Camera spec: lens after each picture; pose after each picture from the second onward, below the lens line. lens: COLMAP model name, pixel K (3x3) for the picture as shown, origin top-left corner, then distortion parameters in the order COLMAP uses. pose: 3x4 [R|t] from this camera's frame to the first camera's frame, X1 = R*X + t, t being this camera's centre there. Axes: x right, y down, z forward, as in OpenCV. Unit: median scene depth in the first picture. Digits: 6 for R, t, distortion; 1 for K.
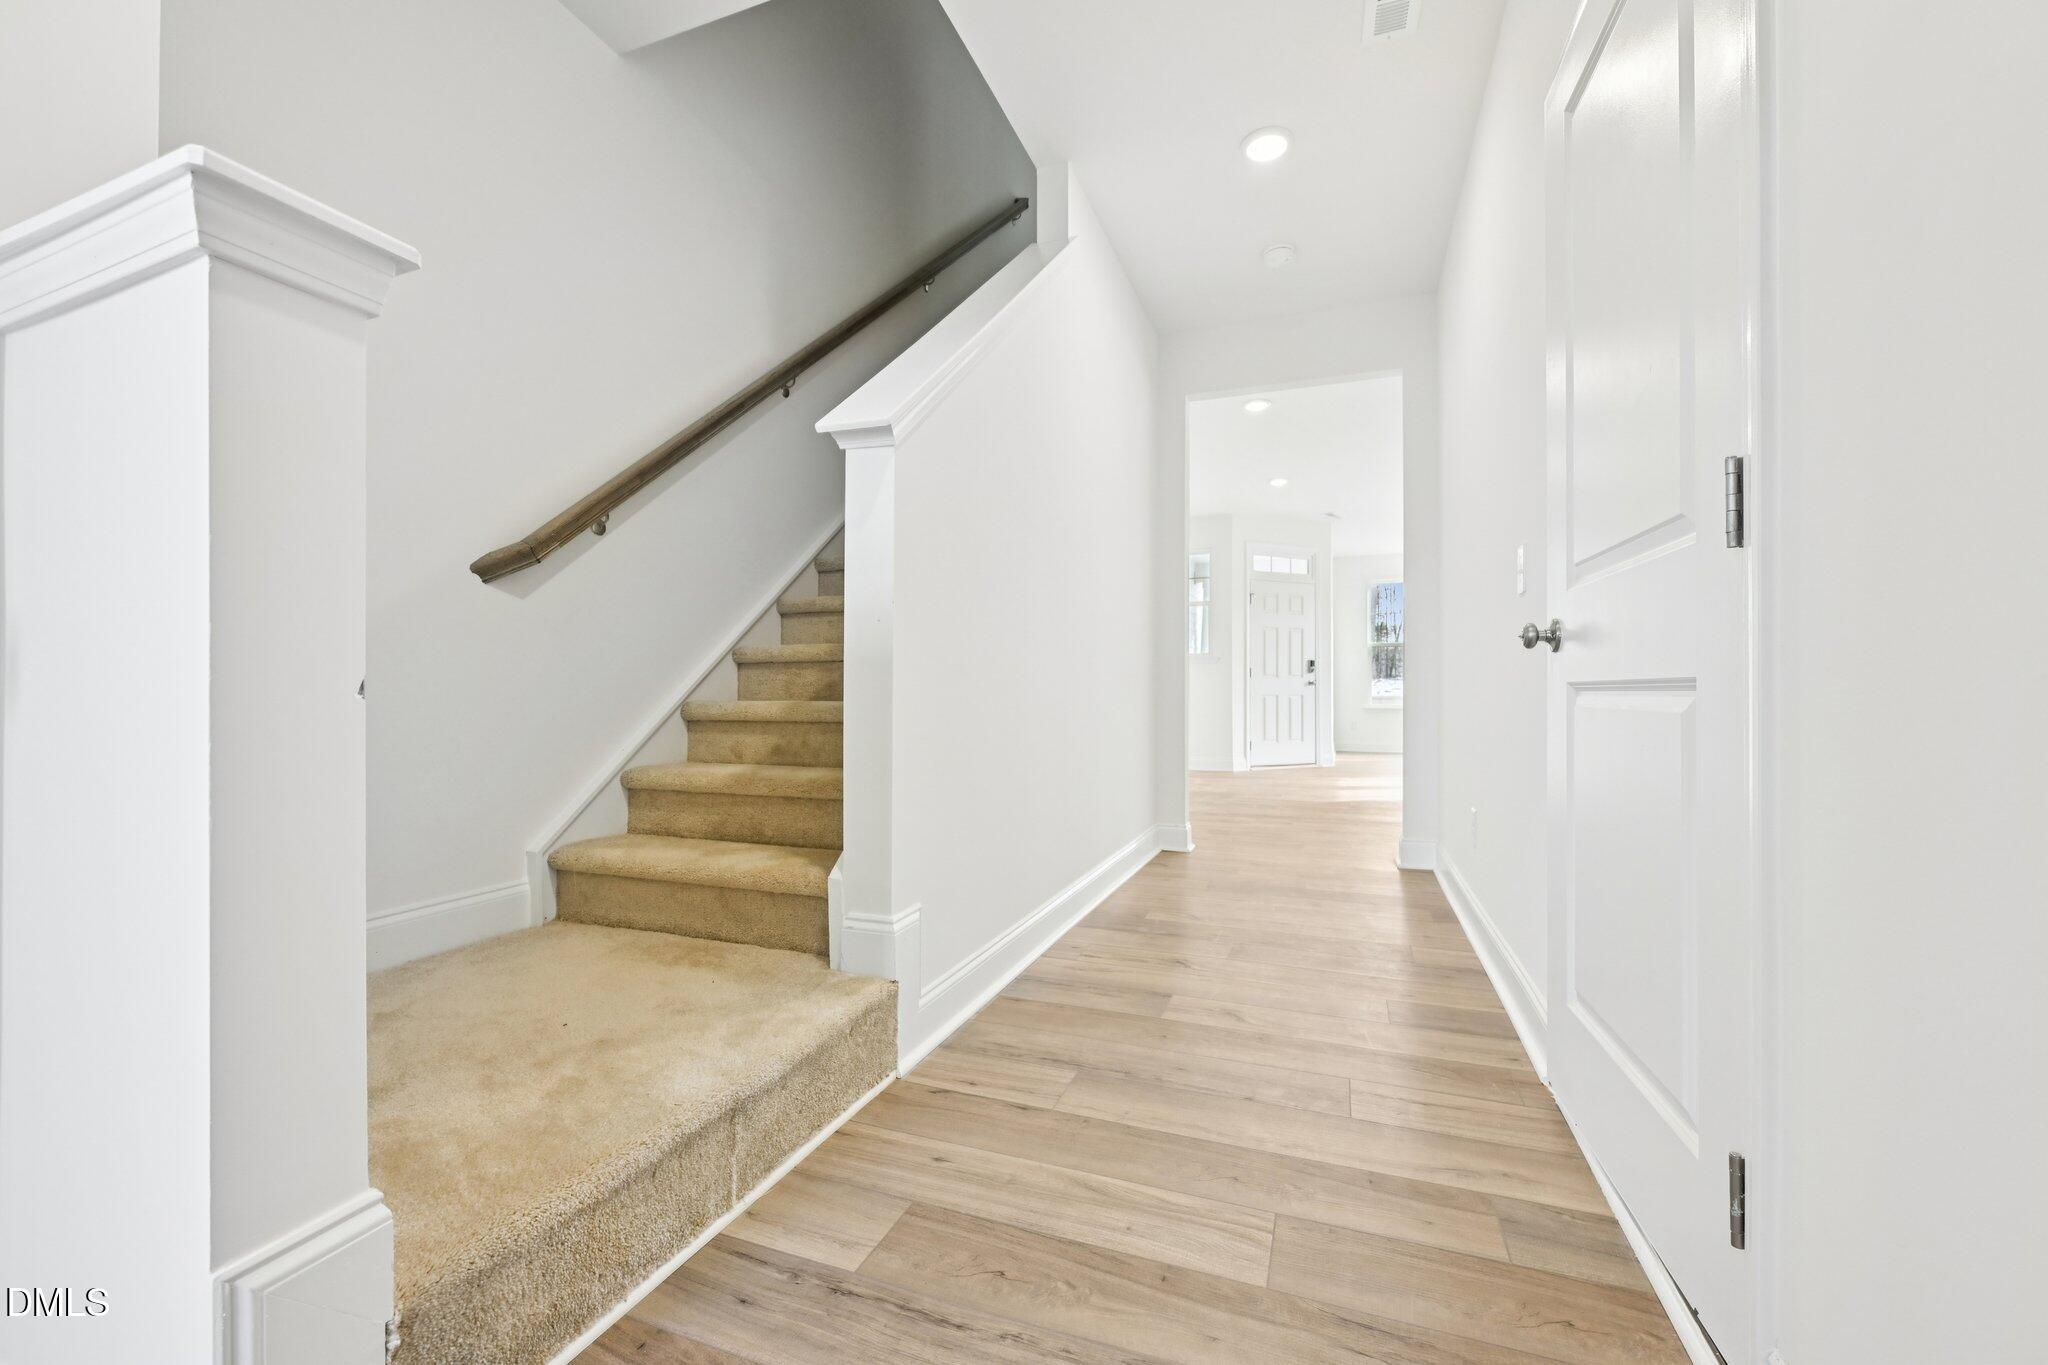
lens RADIAL K [[828.5, 0, 1035.8], [0, 828.5, 681.5], [0, 0, 1]] dist [-0.001188, -0.000107]
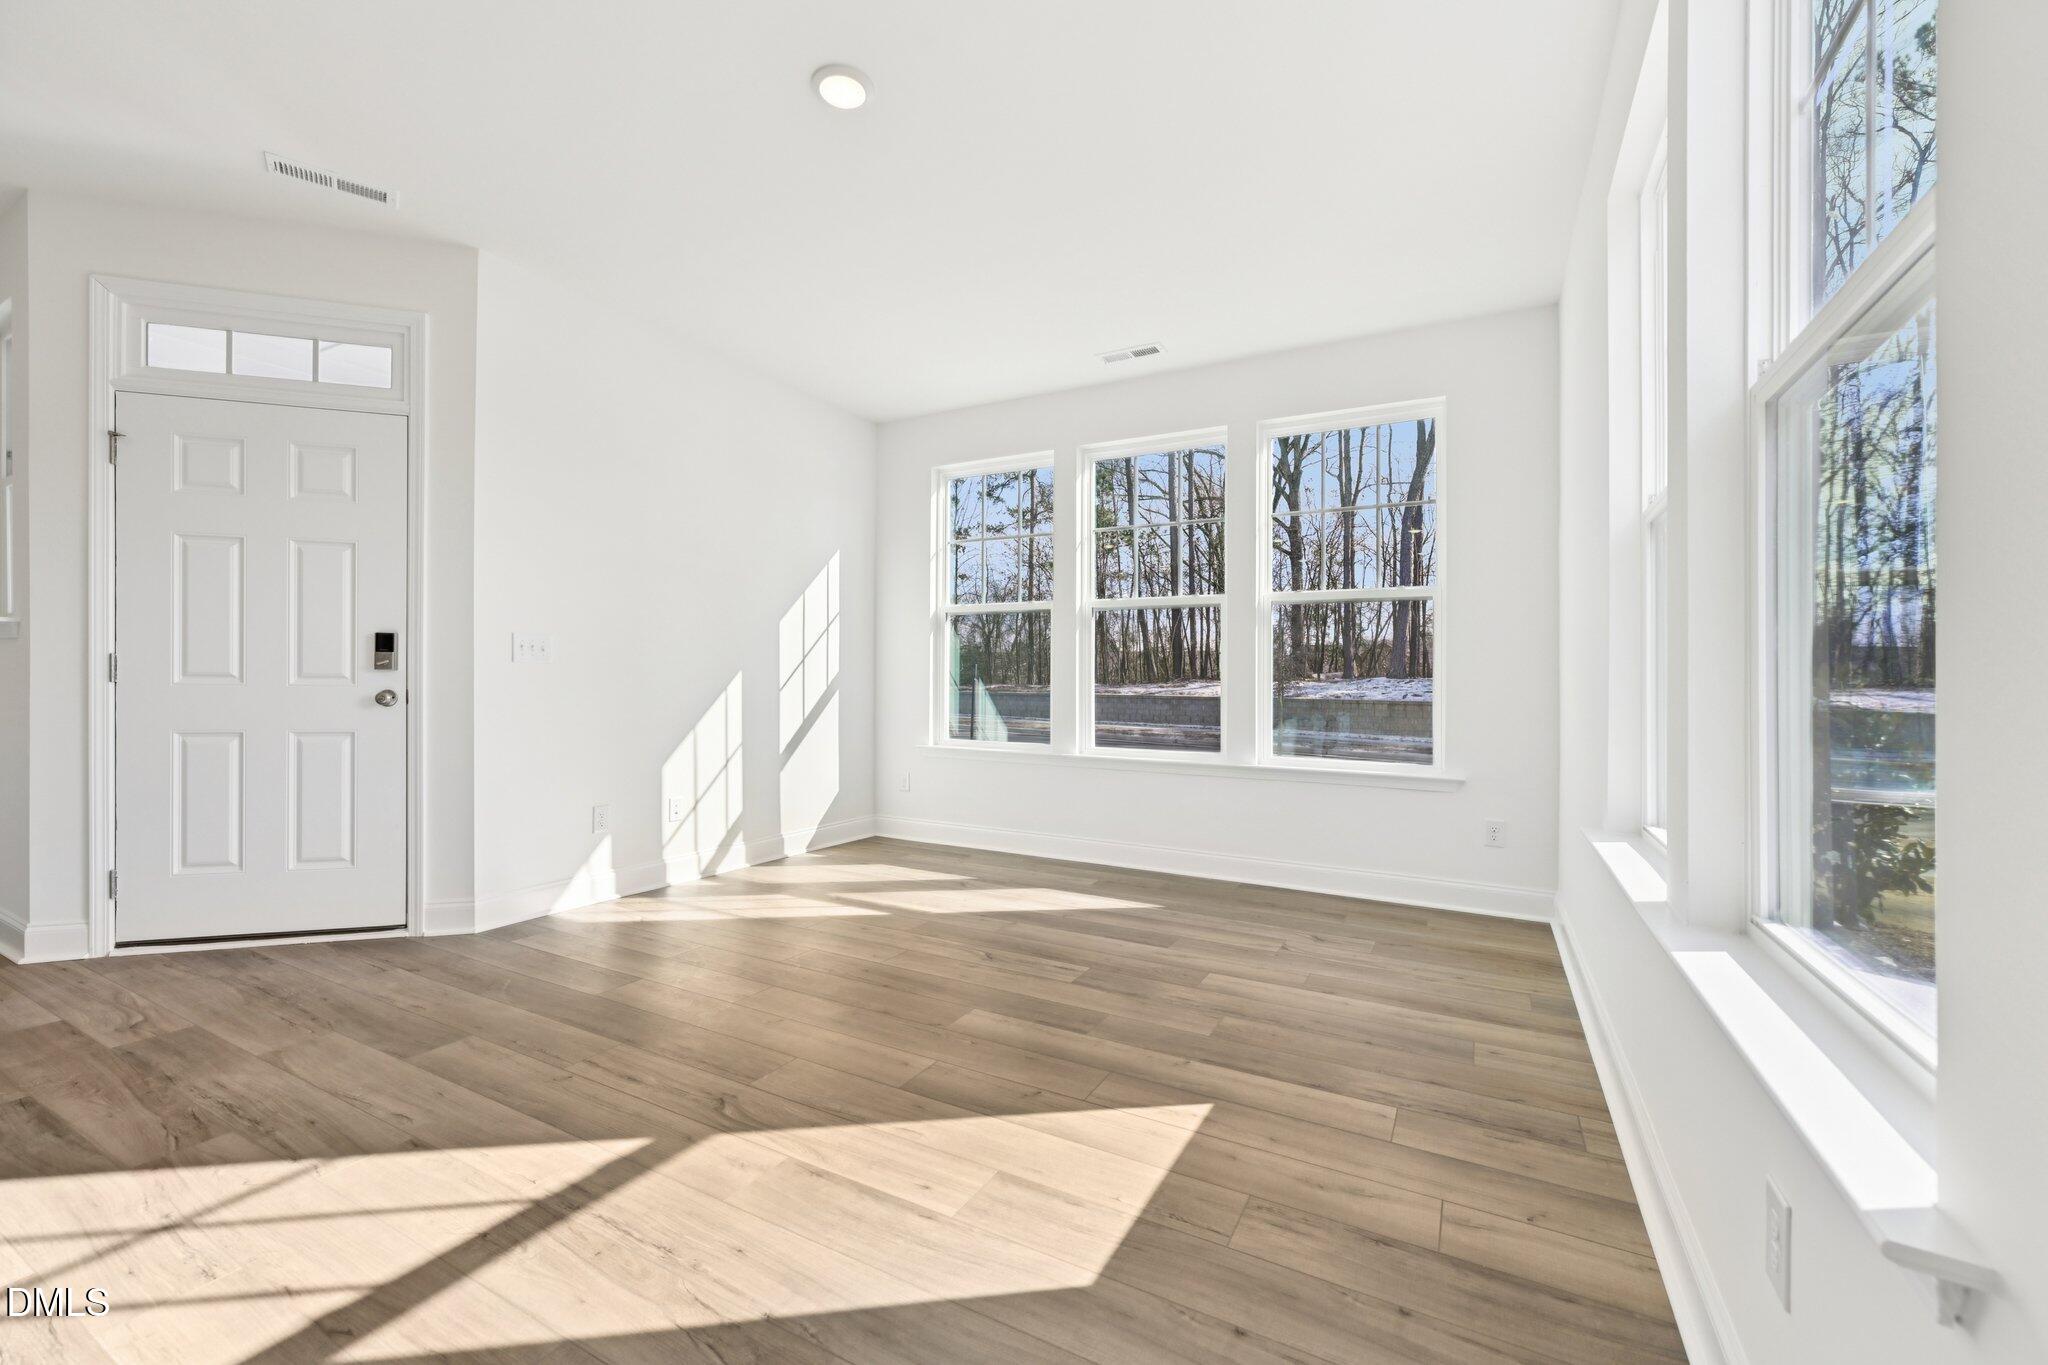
lens RADIAL K [[842.2, 0, 1024.0], [0, 842.2, 682.5], [0, 0, 1]] dist [0.002973, 0.000058]
pose [[0.986804, 0.009019, -0.161668, 0.655342], [-0.008392, 0.999954, 0.004559, -0.008754], [0.161702, -0.003142, 0.986835, 0.693667]]
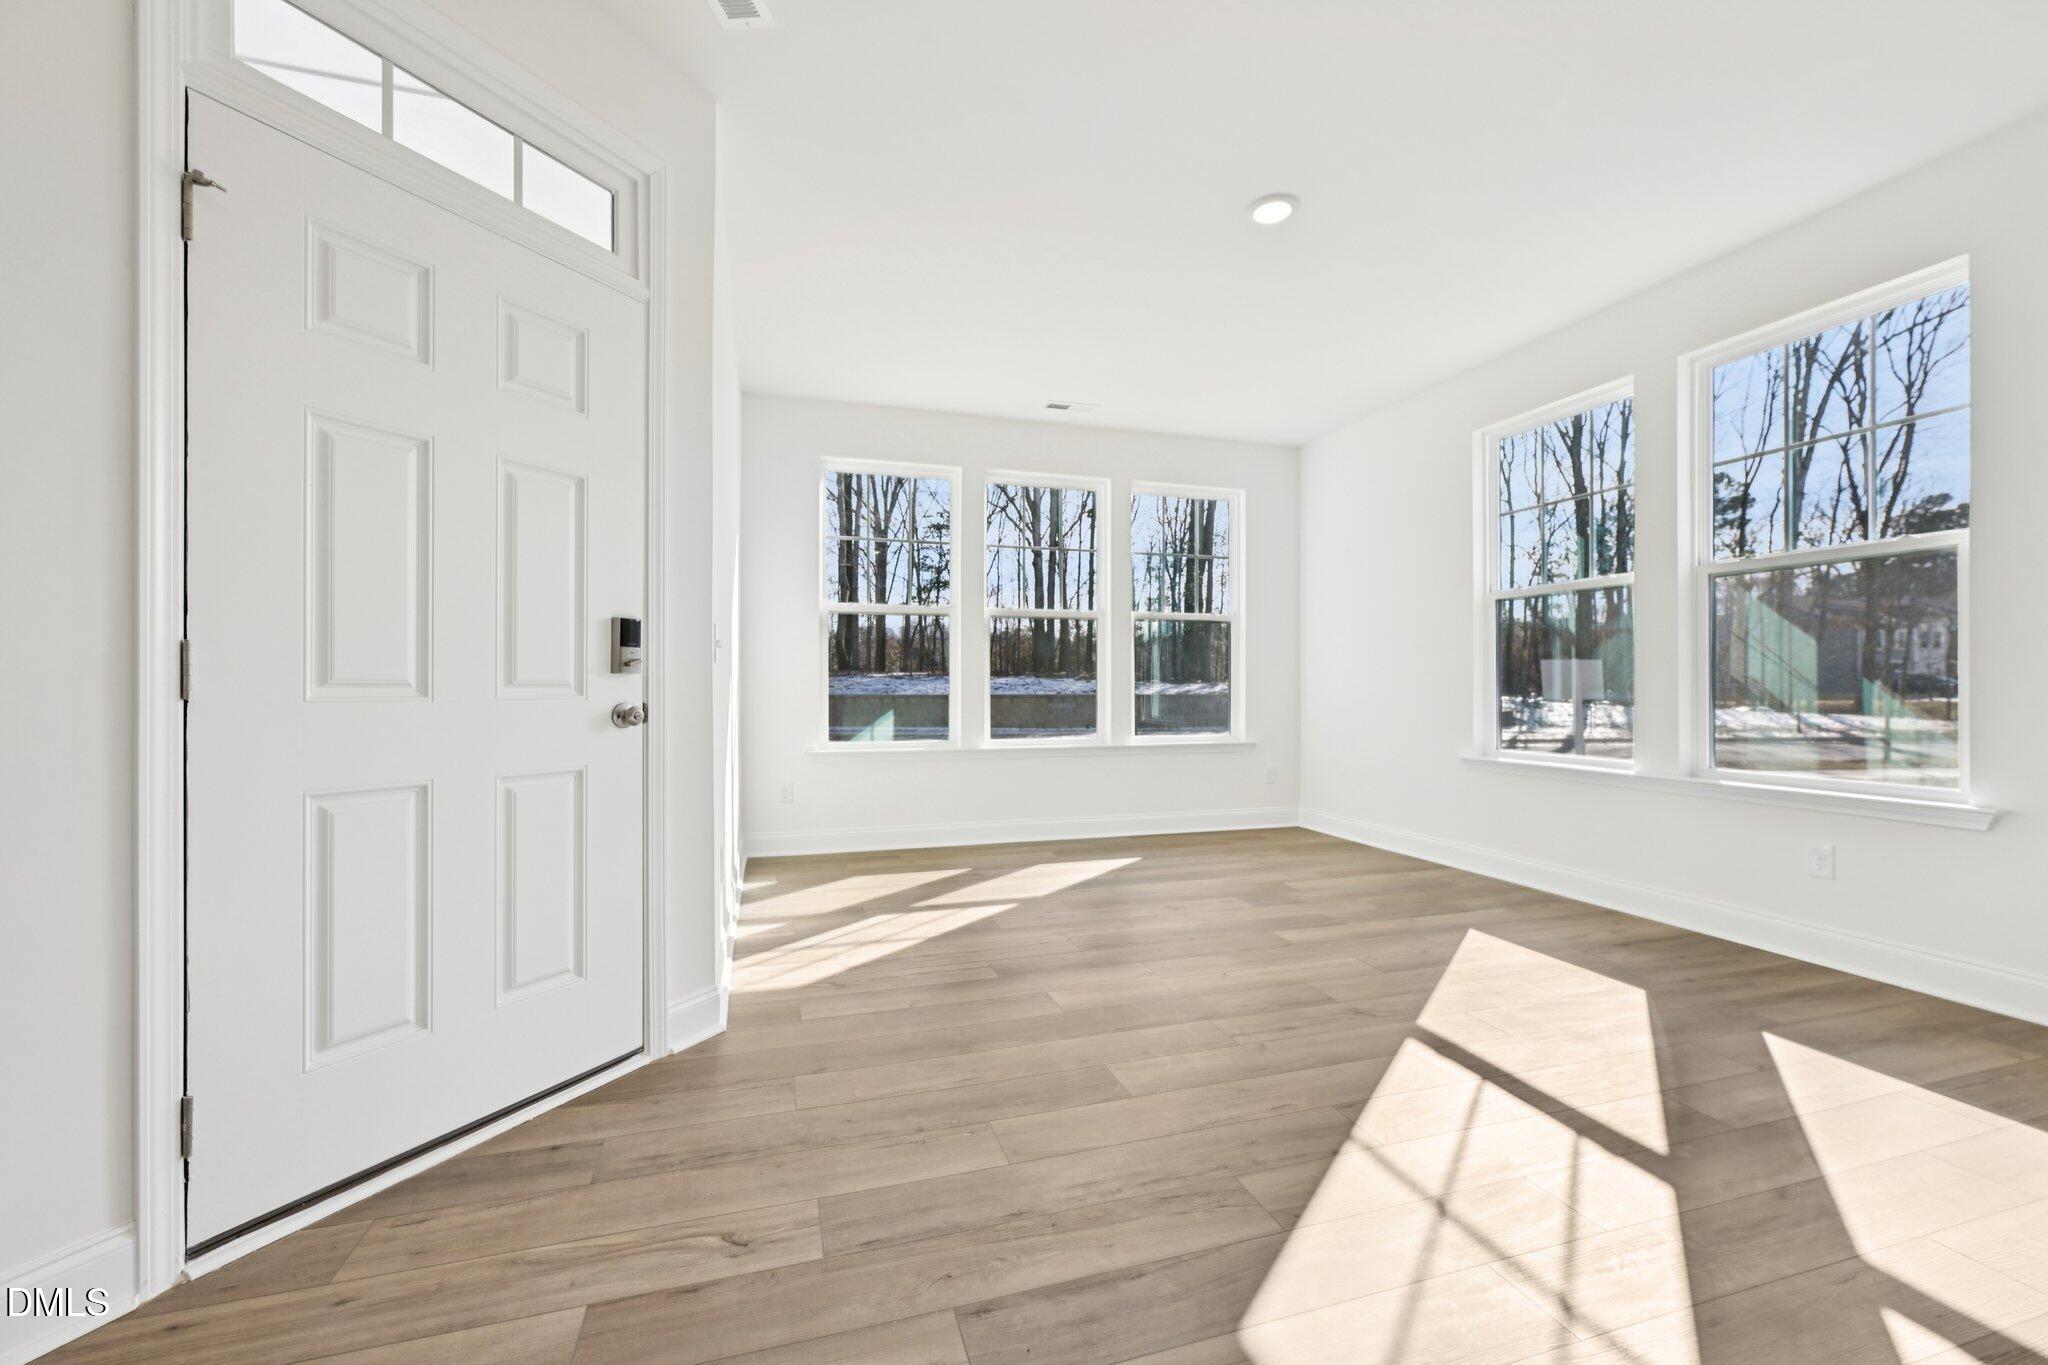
lens RADIAL K [[828.5, 0, 1035.8], [0, 828.5, 681.5], [0, 0, 1]] dist [-0.001188, -0.000107]
pose [[0.797622, -0.002151, 0.603153, 0.284196], [-0.000968, 0.999988, 0.004846, -0.008962], [-0.603156, -0.004450, 0.797611, 0.745204]]
